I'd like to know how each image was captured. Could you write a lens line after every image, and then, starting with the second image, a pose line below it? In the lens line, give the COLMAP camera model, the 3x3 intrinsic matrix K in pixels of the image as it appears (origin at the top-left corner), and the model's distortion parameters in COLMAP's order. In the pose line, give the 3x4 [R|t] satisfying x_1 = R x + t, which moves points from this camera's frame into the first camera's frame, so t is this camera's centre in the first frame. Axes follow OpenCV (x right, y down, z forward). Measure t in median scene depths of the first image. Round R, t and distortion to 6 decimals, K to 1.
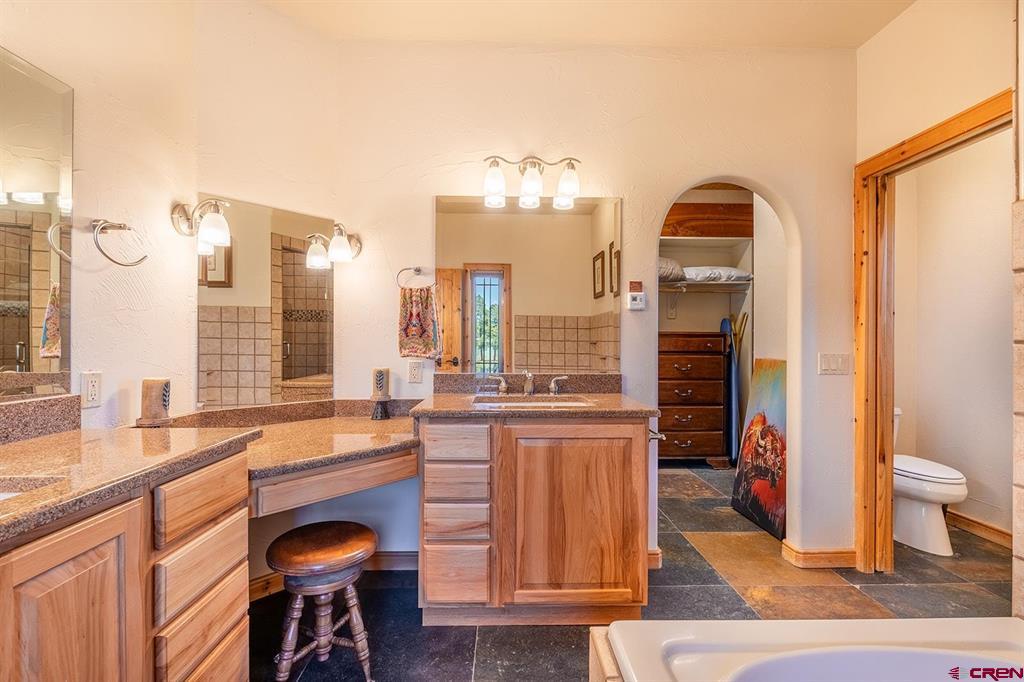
lens RADIAL K [[449.7, 0, 513.5], [0, 449.7, 343.5], [0, 0, 1]] dist [-0.001142, 0.000458]
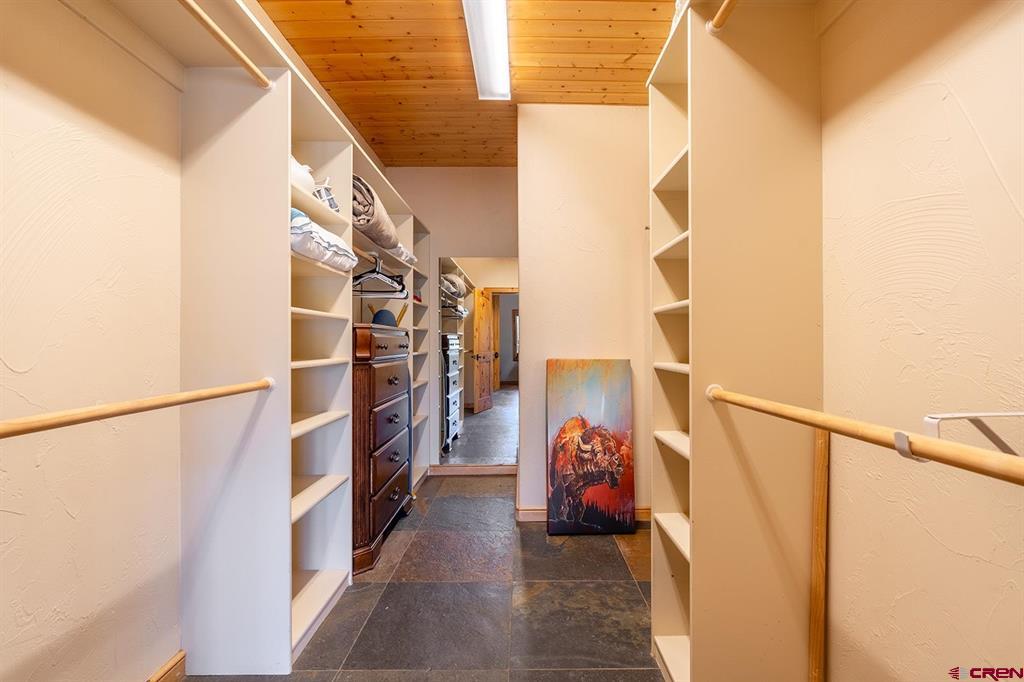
lens RADIAL K [[449.7, 0, 512.9], [0, 449.7, 342.6], [0, 0, 1]] dist [-0.001142, 0.000458]
pose [[0.001535, -0.008017, 0.999967, -0.383658], [0.002941, 0.999964, 0.008012, -0.007404], [-0.999994, 0.002929, 0.001558, 1.130407]]
